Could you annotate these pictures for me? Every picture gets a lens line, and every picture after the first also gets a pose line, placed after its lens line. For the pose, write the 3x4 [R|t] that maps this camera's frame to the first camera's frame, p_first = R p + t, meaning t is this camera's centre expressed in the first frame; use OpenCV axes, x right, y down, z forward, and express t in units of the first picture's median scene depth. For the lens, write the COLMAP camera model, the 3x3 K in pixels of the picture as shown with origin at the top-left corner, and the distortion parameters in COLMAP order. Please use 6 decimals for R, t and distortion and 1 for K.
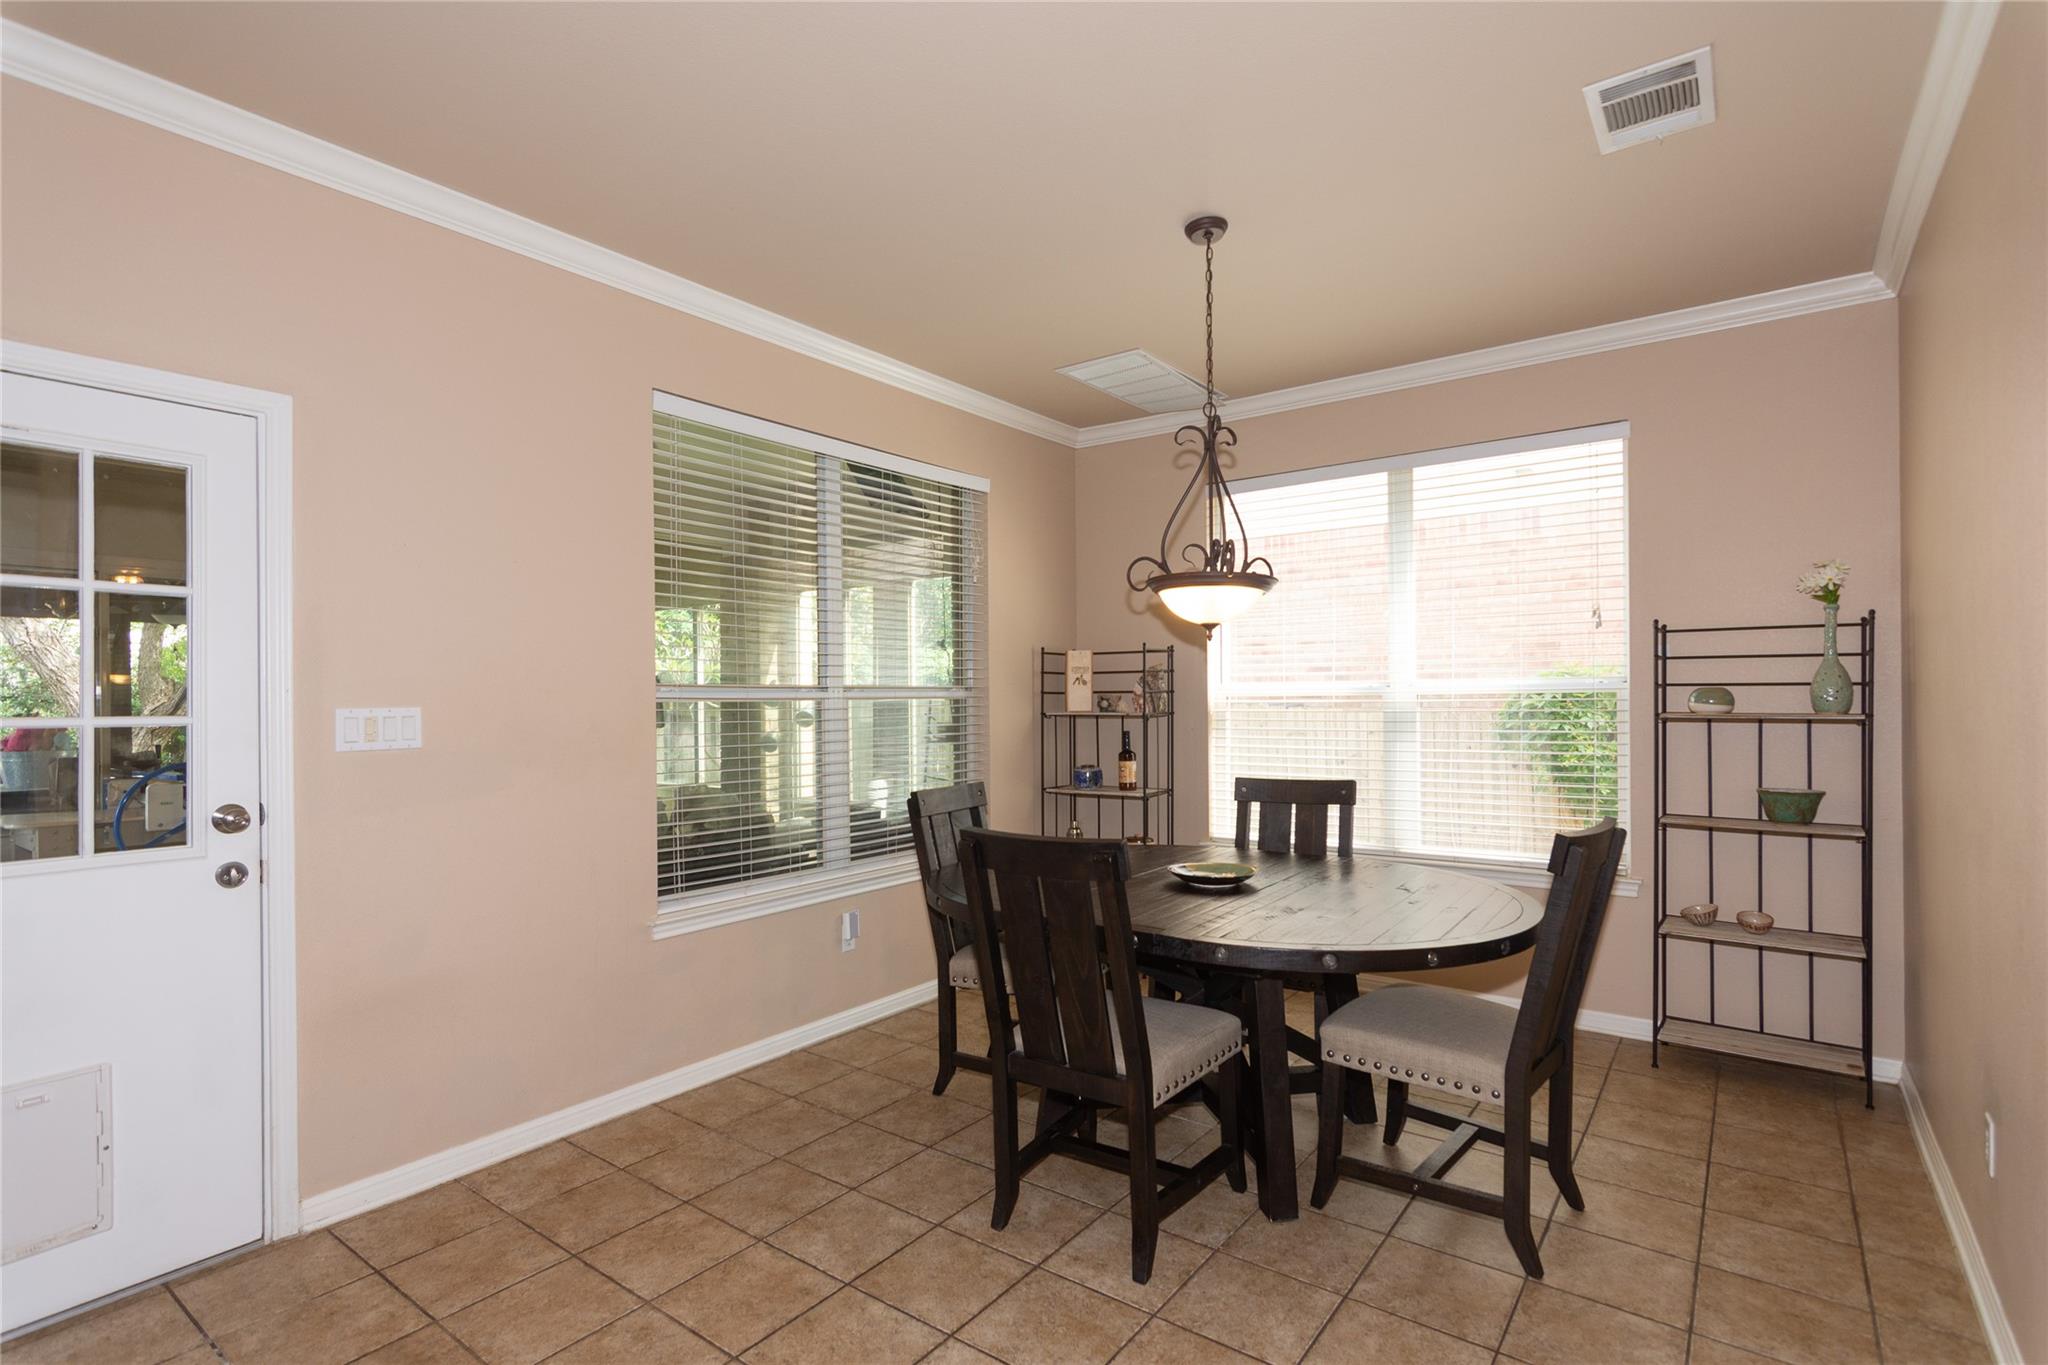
lens RADIAL K [[988.8, 0, 1015.8], [0, 988.8, 689.6], [0, 0, 1]] dist [-0.003366, 0.002524]
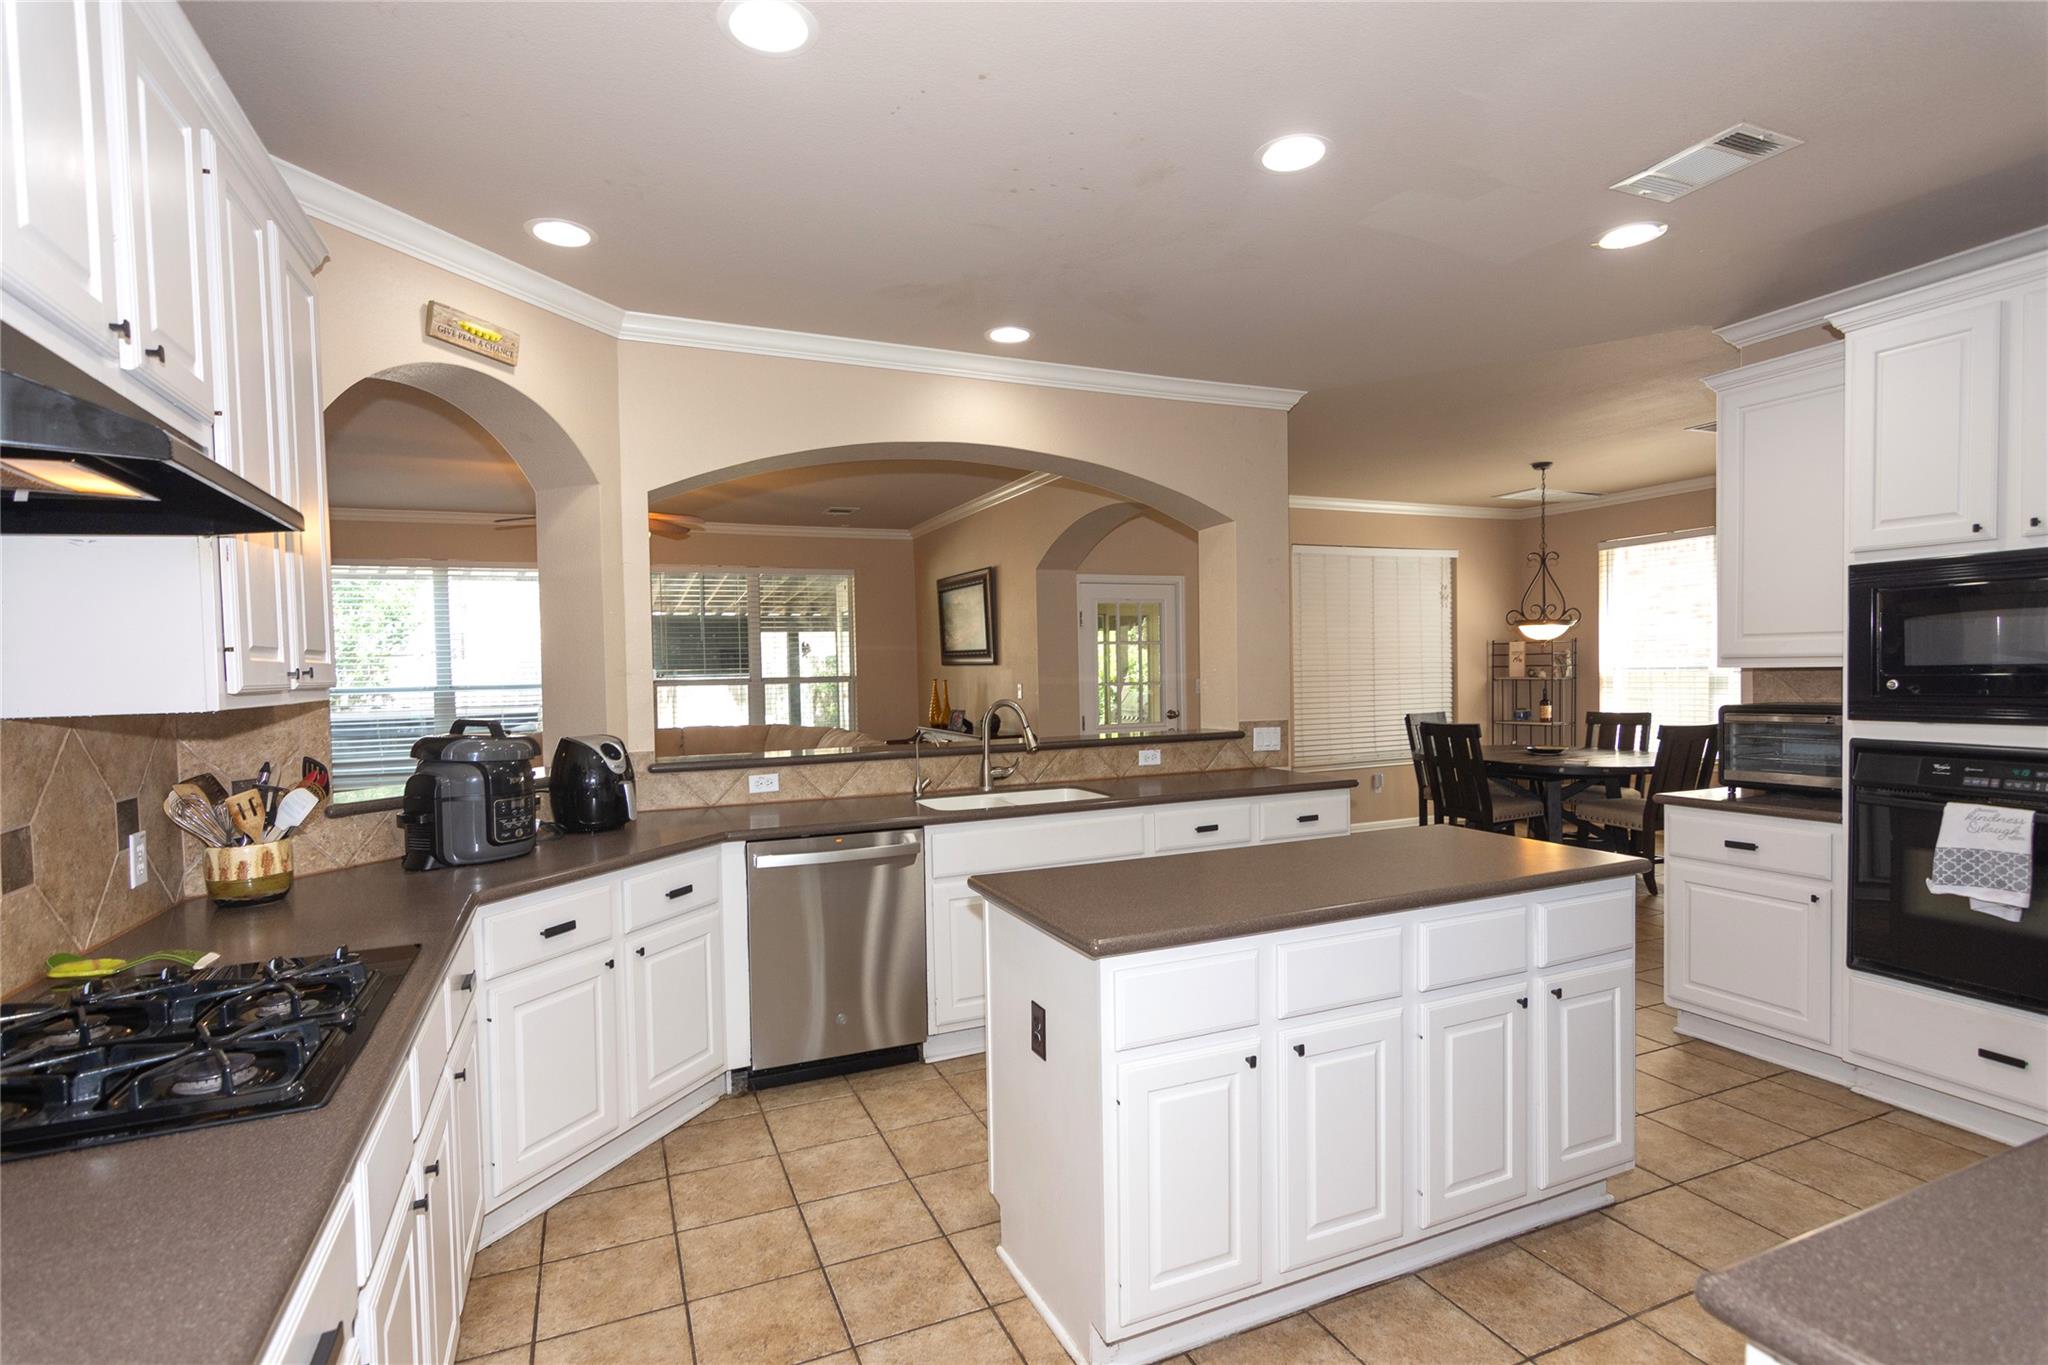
lens RADIAL K [[988.8, 0, 1022.1], [0, 988.8, 689.5], [0, 0, 1]] dist [-0.003366, 0.002524]
pose [[0.872984, 0.001235, -0.487747, 0.154347], [0.016214, 0.999371, 0.031550, -0.025428], [0.487479, -0.035451, 0.872415, -0.947129]]
